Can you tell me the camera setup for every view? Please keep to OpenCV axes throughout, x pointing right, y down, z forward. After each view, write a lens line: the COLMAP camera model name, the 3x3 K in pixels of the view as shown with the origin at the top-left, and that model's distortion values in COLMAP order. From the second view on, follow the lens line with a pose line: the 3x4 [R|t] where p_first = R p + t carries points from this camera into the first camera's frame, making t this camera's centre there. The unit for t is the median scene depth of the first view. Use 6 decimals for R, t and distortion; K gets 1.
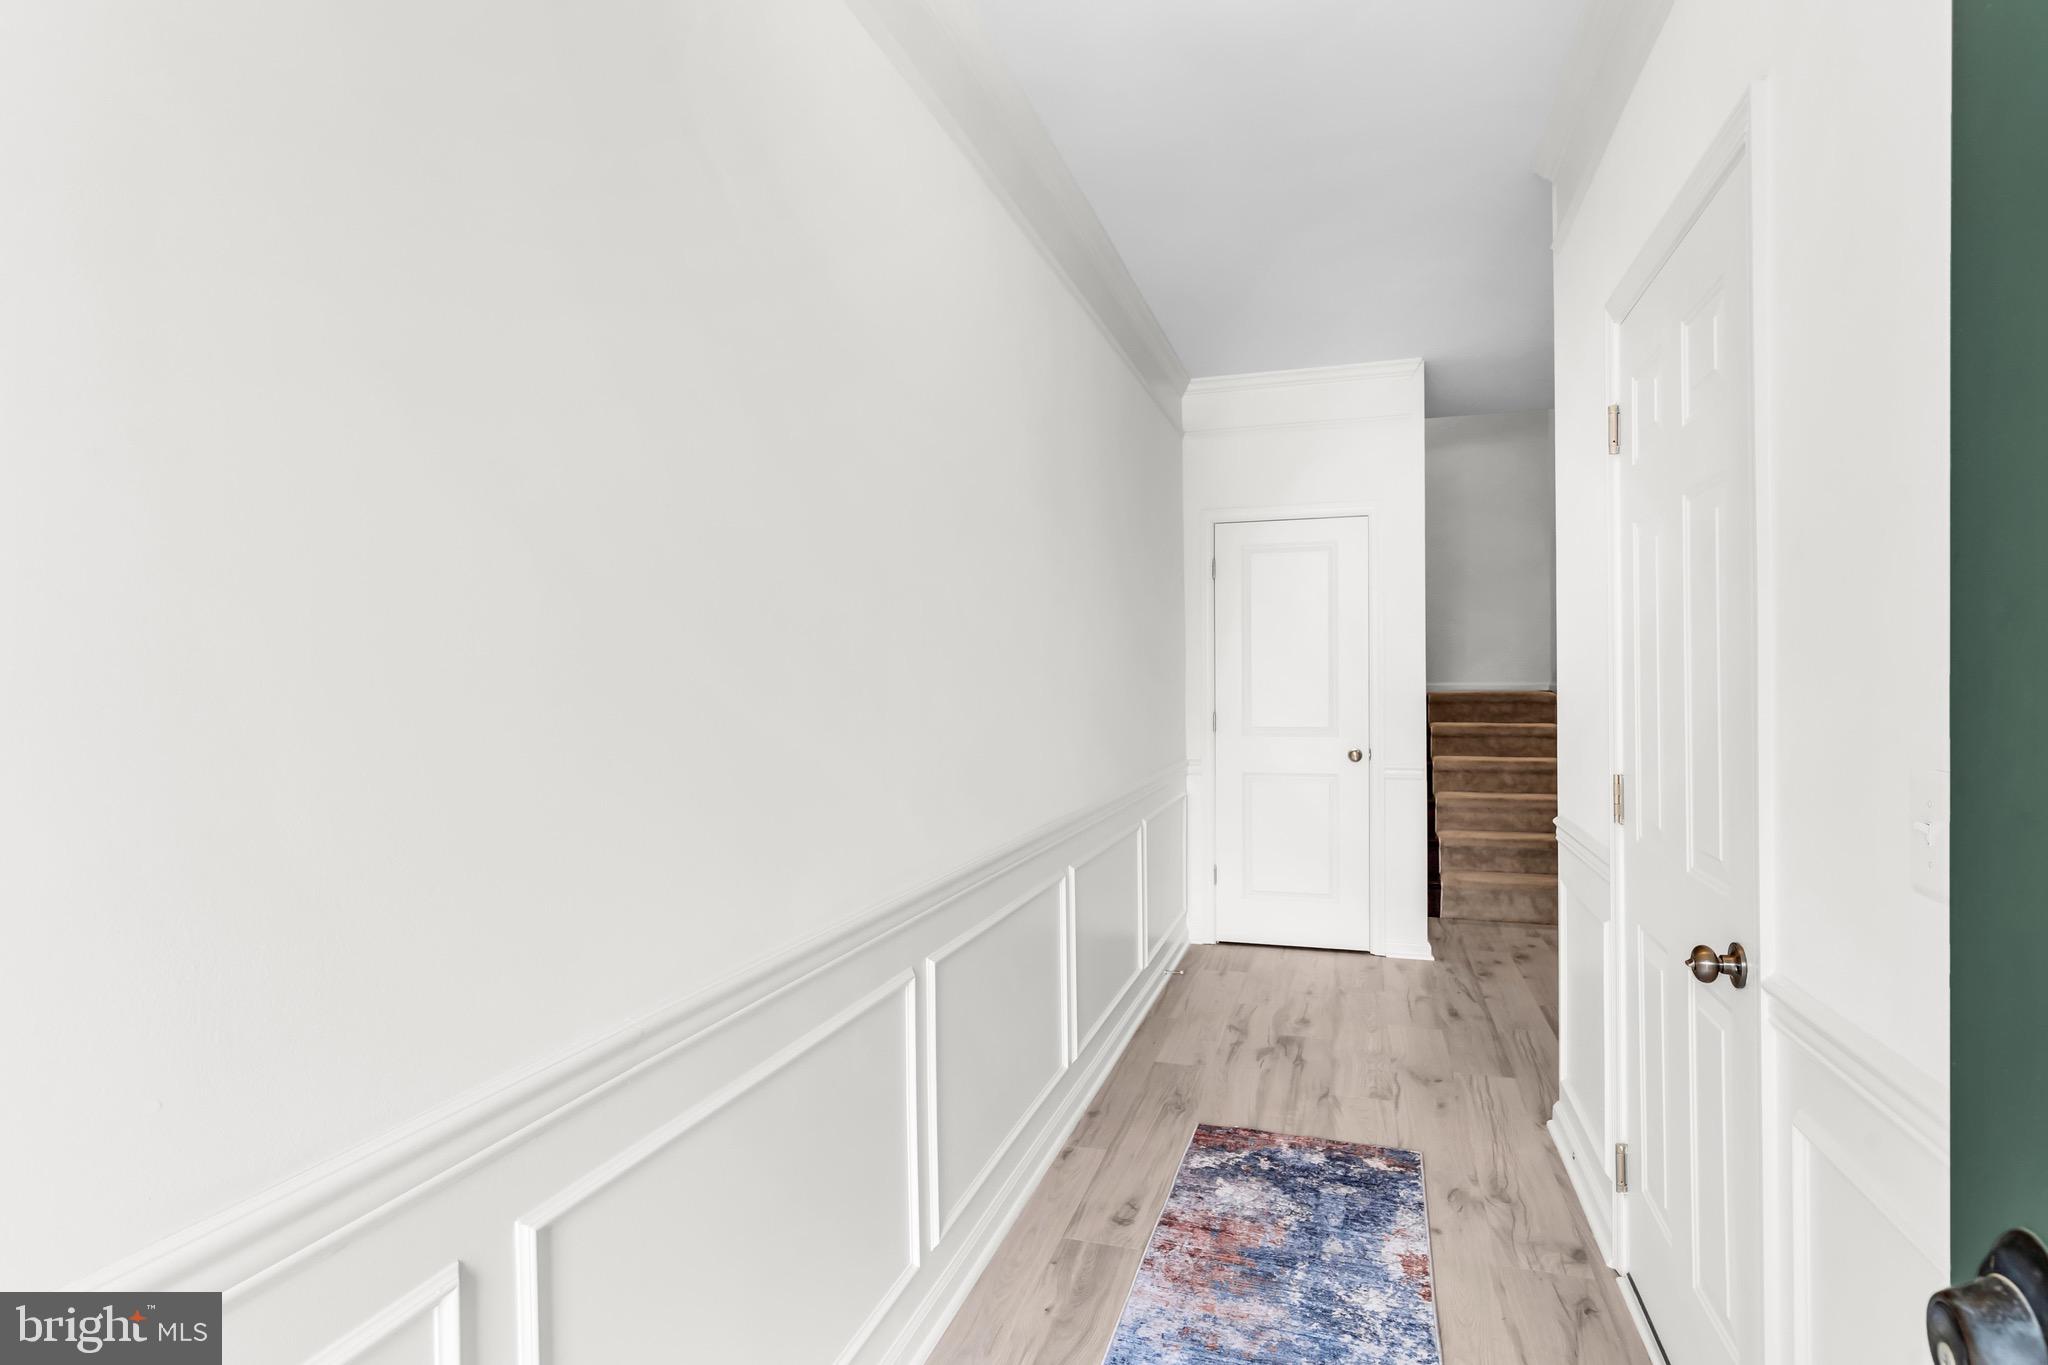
lens RADIAL K [[1072.2, 0, 1008.3], [0, 1072.2, 687.1], [0, 0, 1]] dist [-0.003812, 0.001908]
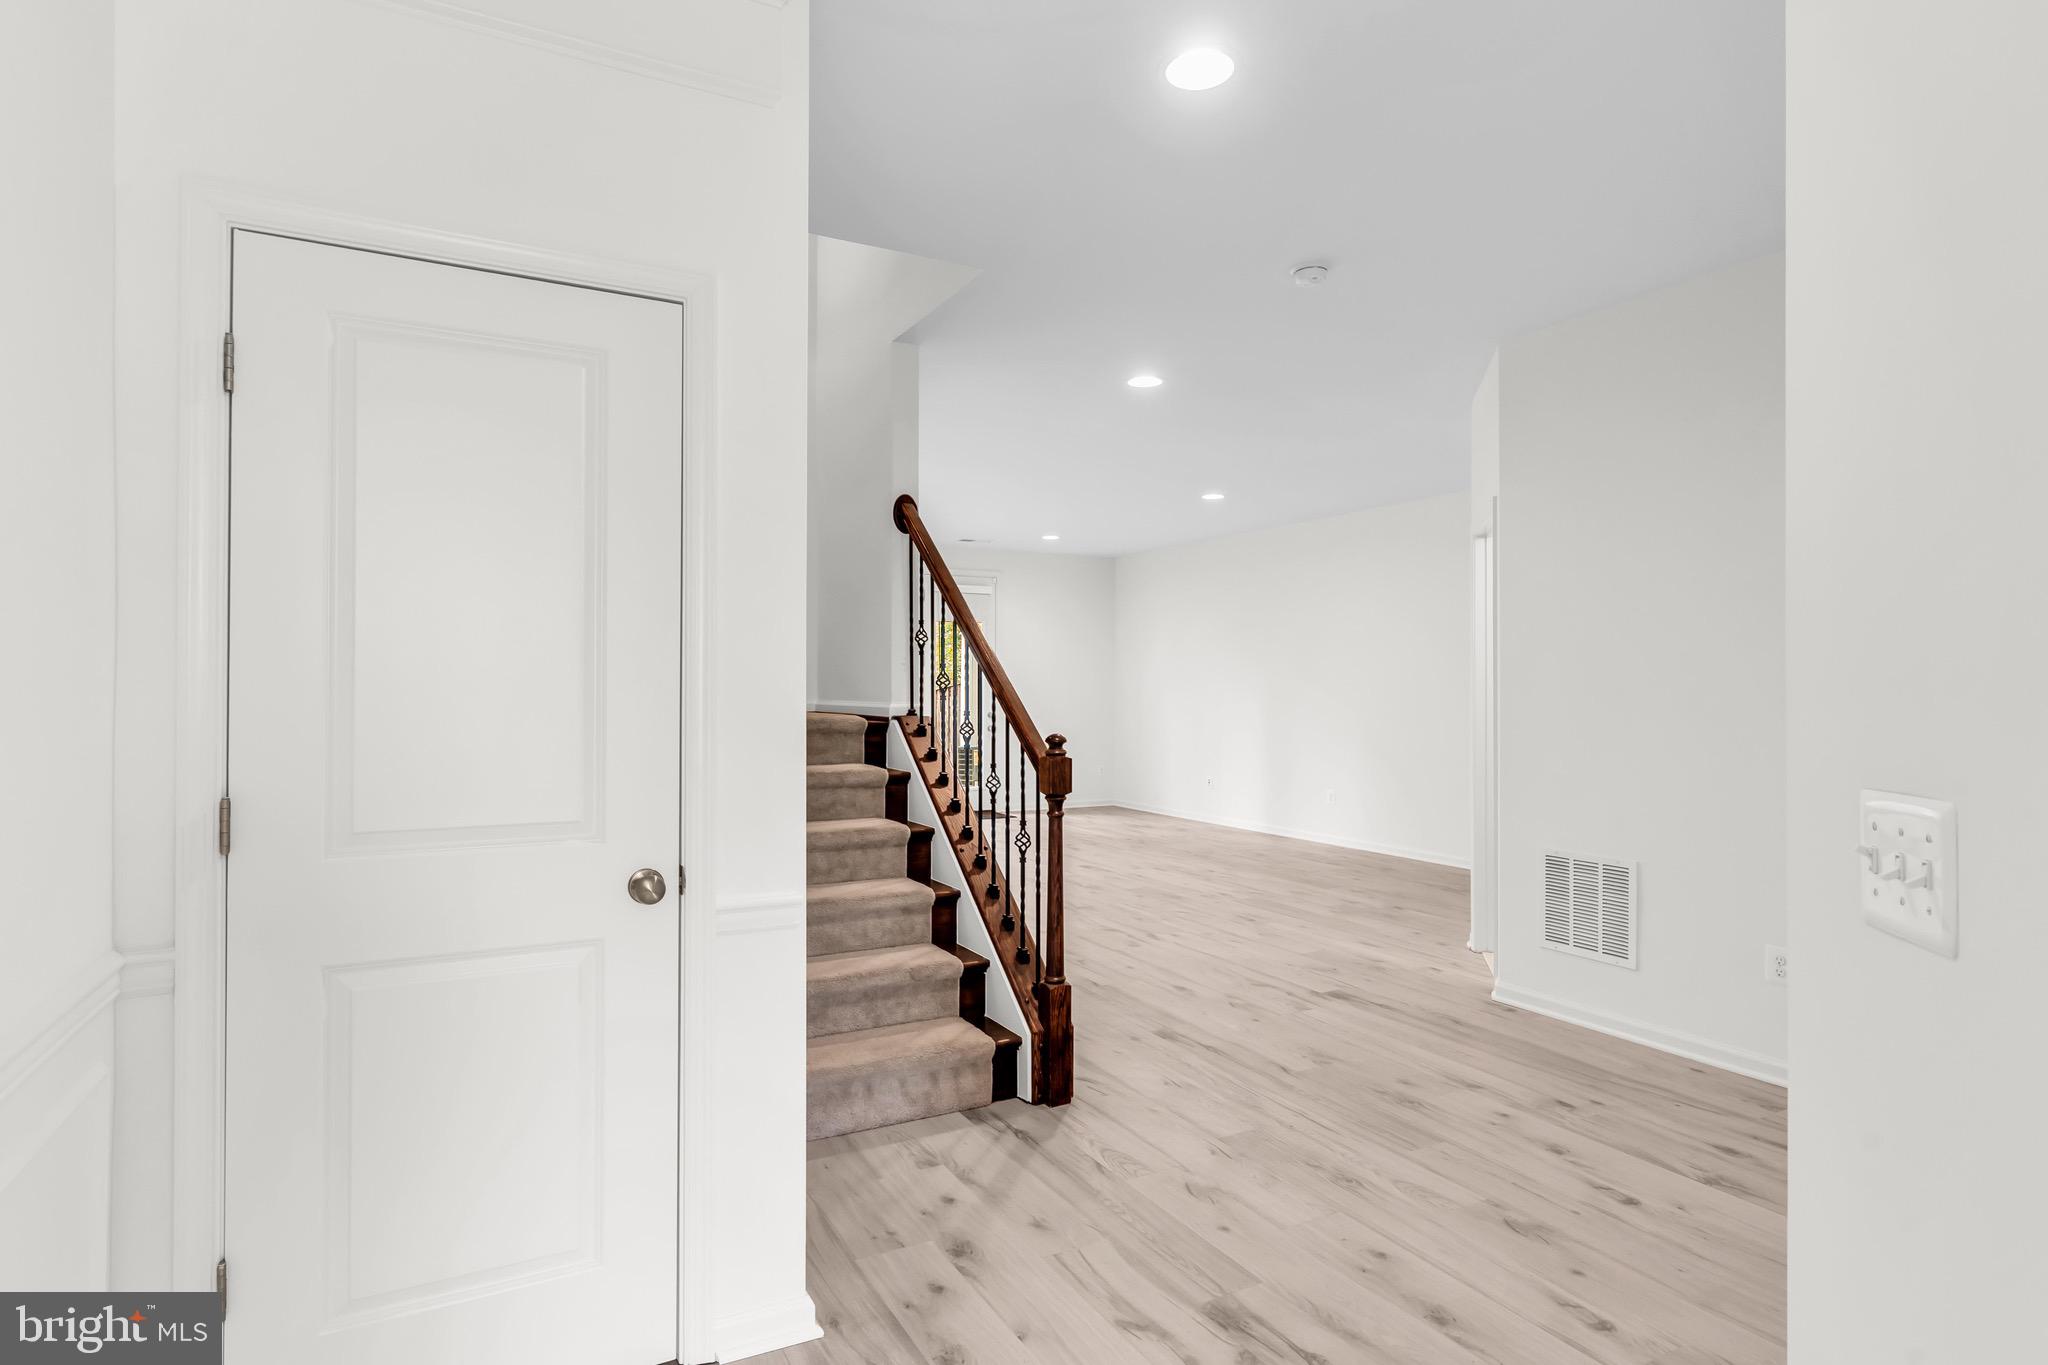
lens RADIAL K [[1072.2, 0, 1008.3], [0, 1072.2, 687.1], [0, 0, 1]] dist [-0.003812, 0.001908]
pose [[0.694104, 0.010995, 0.719791, 0.114711], [-0.002120, 0.999910, -0.013230, -0.004986], [-0.719872, 0.007657, 0.694065, 0.559745]]
